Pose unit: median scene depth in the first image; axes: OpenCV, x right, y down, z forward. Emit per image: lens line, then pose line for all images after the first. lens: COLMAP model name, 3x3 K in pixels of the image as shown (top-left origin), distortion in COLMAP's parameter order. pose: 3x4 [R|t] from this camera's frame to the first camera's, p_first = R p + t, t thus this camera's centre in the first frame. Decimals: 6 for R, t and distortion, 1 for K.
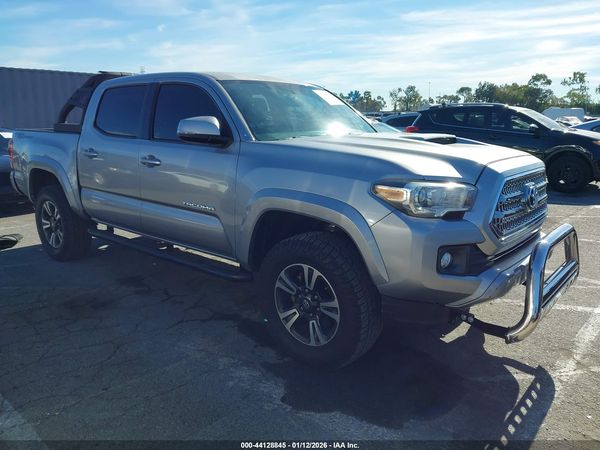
lens RADIAL K [[469.4, 0, 291.7], [0, 469.4, 222.9], [0, 0, 1]] dist [0.040094, -0.066621]
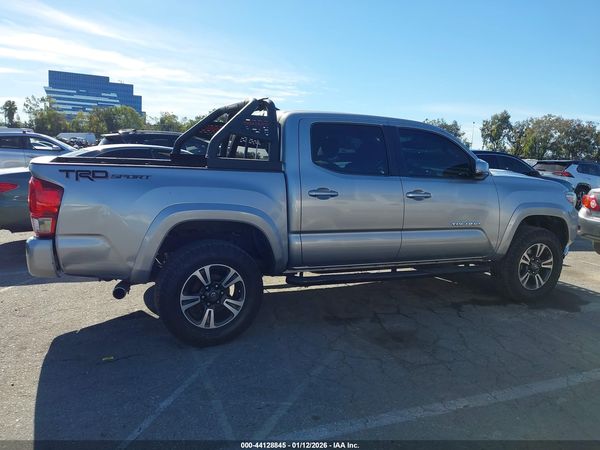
lens RADIAL K [[469.4, 0, 291.7], [0, 469.4, 222.9], [0, 0, 1]] dist [0.040094, -0.066621]
pose [[0.426709, -0.123430, 0.895927, -1.537215], [0.148451, 0.986765, 0.065241, -0.192963], [-0.892122, 0.105162, 0.439385, 0.803165]]
